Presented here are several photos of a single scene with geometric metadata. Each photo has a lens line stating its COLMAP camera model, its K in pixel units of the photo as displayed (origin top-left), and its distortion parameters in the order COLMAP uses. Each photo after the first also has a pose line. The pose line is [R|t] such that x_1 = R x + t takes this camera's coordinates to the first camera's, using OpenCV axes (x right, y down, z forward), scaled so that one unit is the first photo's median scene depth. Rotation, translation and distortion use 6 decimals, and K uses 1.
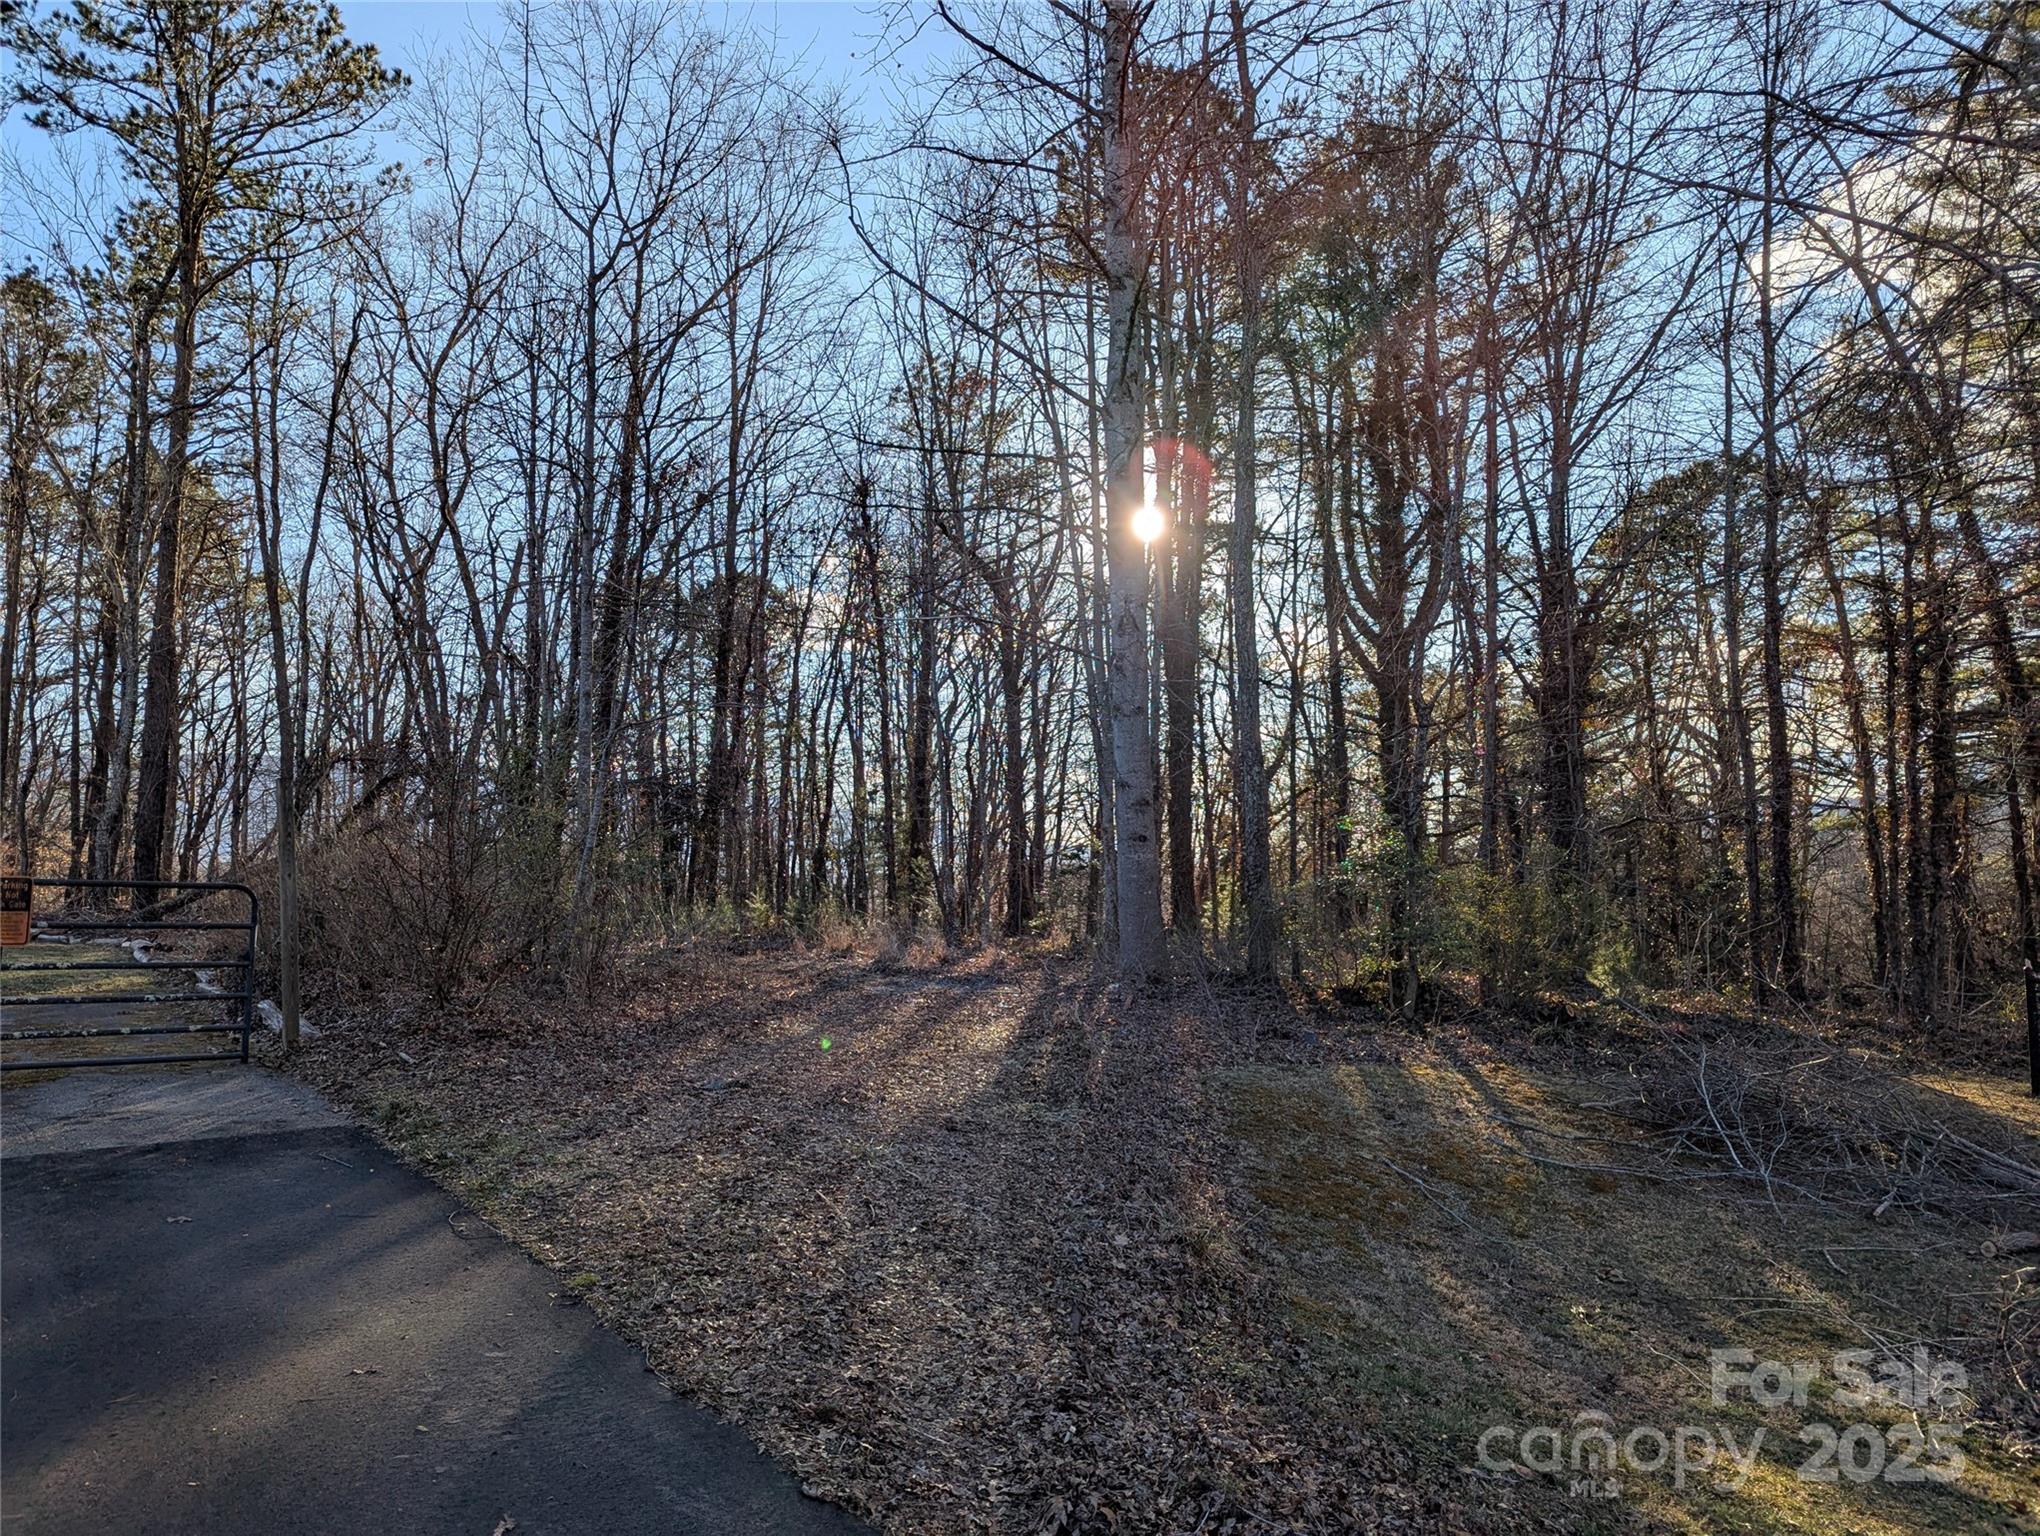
lens RADIAL K [[1399.0, 0, 1012.5], [0, 1399.0, 767.9], [0, 0, 1]] dist [0.033399, -0.035781]
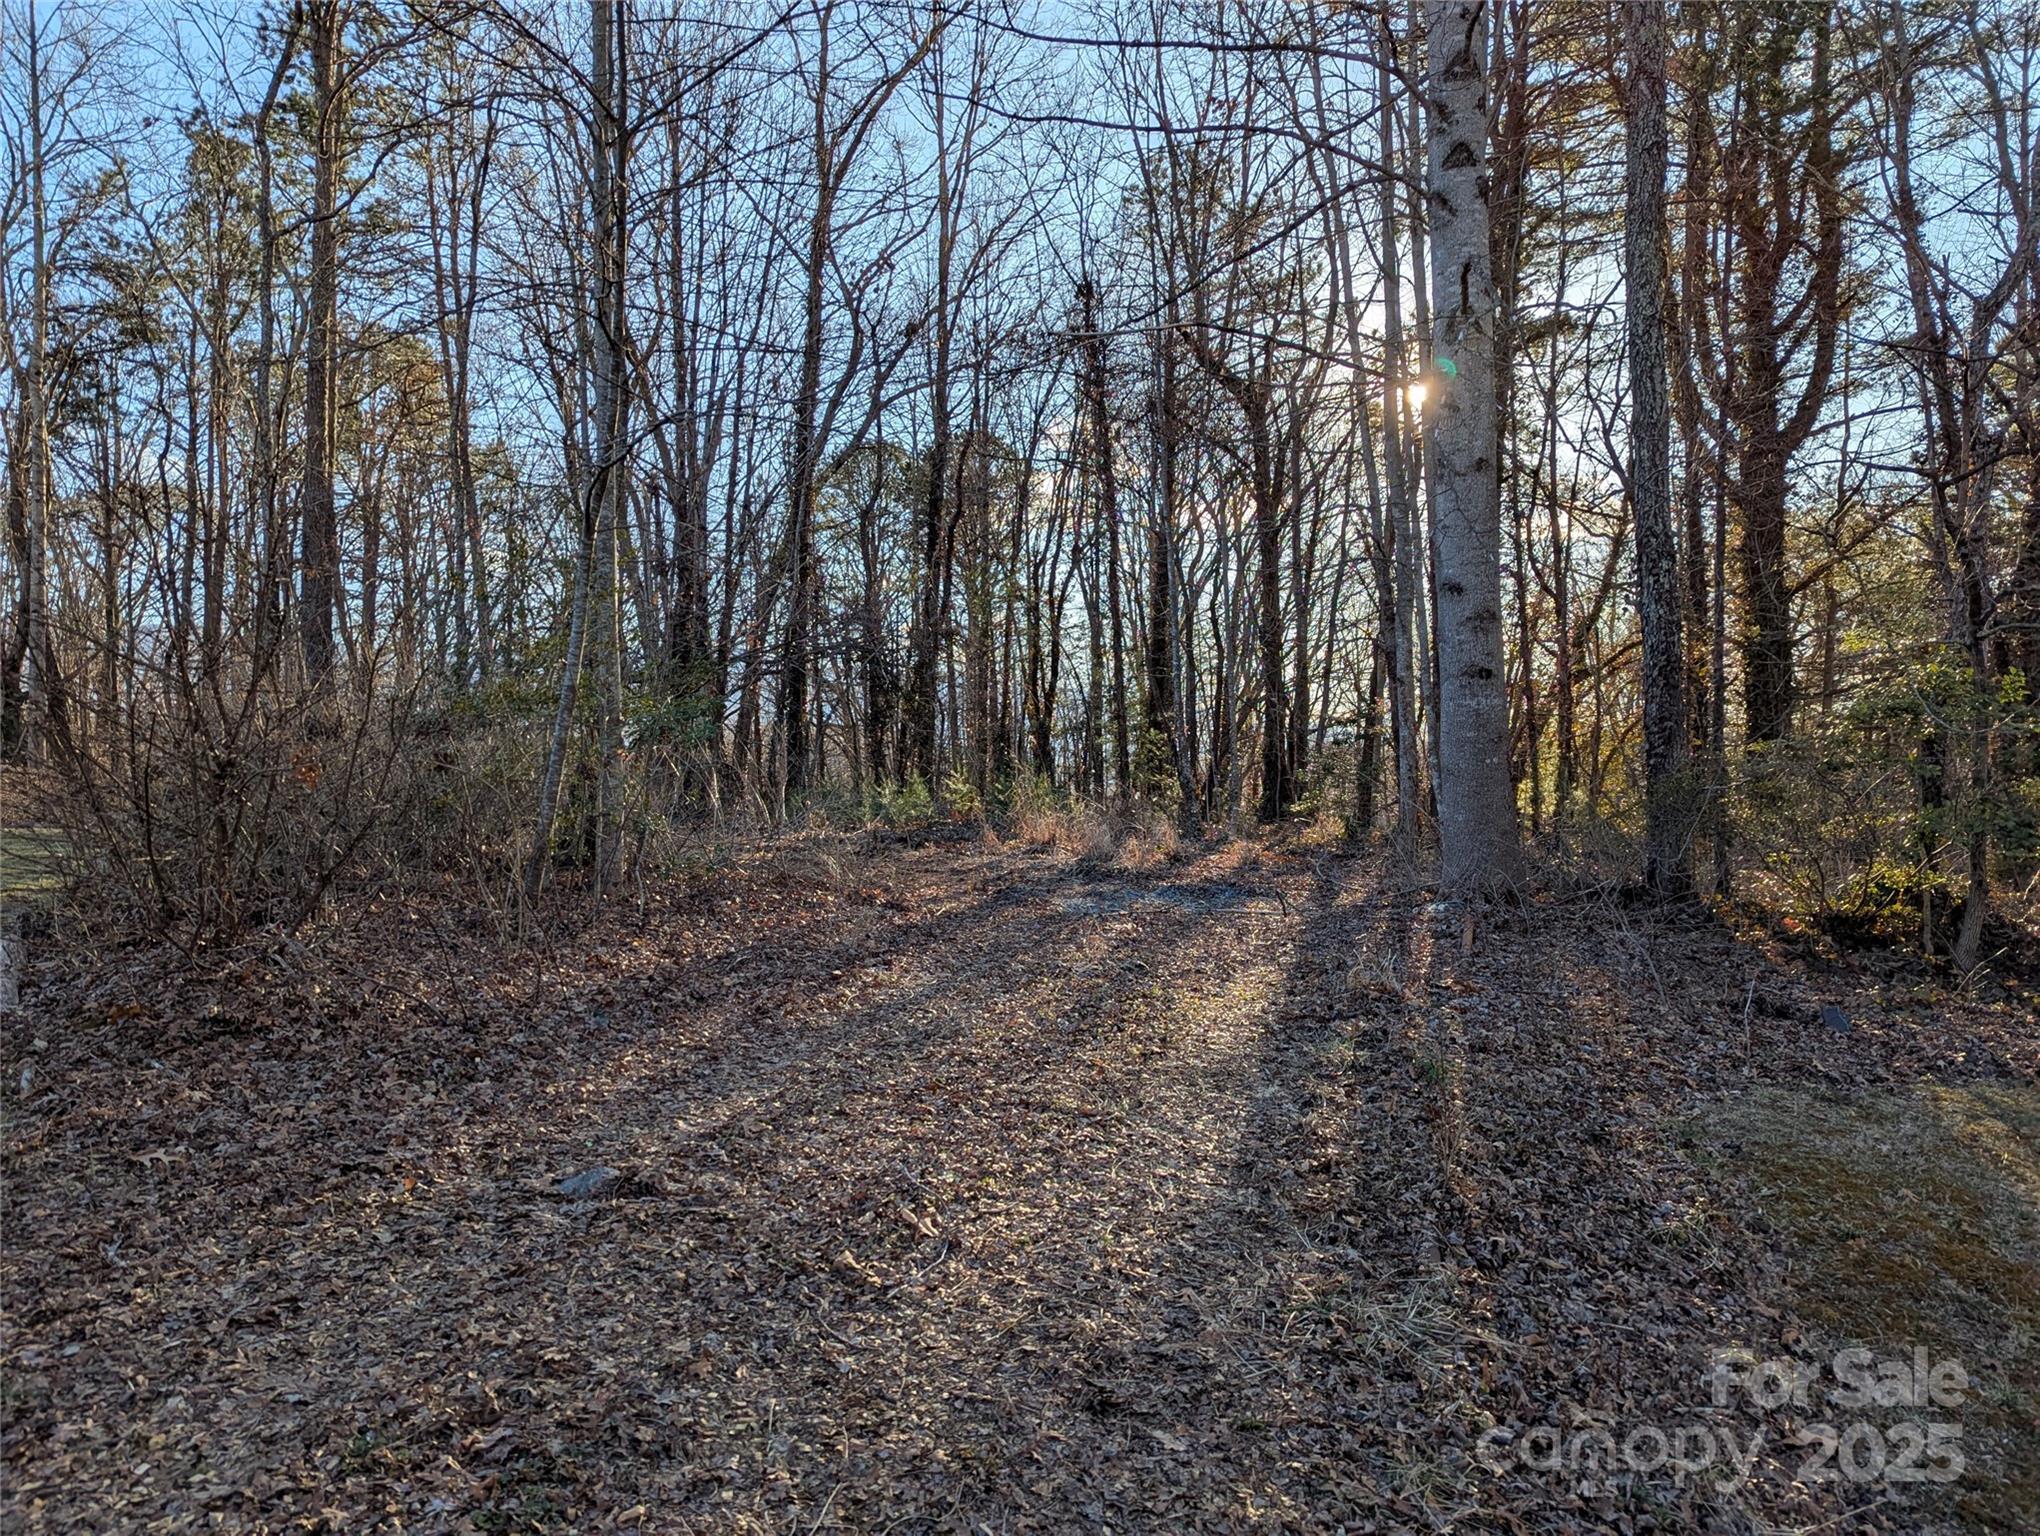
lens RADIAL K [[1399.0, 0, 1032.3], [0, 1399.0, 784.4], [0, 0, 1]] dist [0.033399, -0.035781]
pose [[0.986044, -0.002453, -0.166469, -0.000414], [0.018022, 0.995588, 0.092082, 0.015376], [0.165508, -0.093797, 0.981738, 0.139265]]
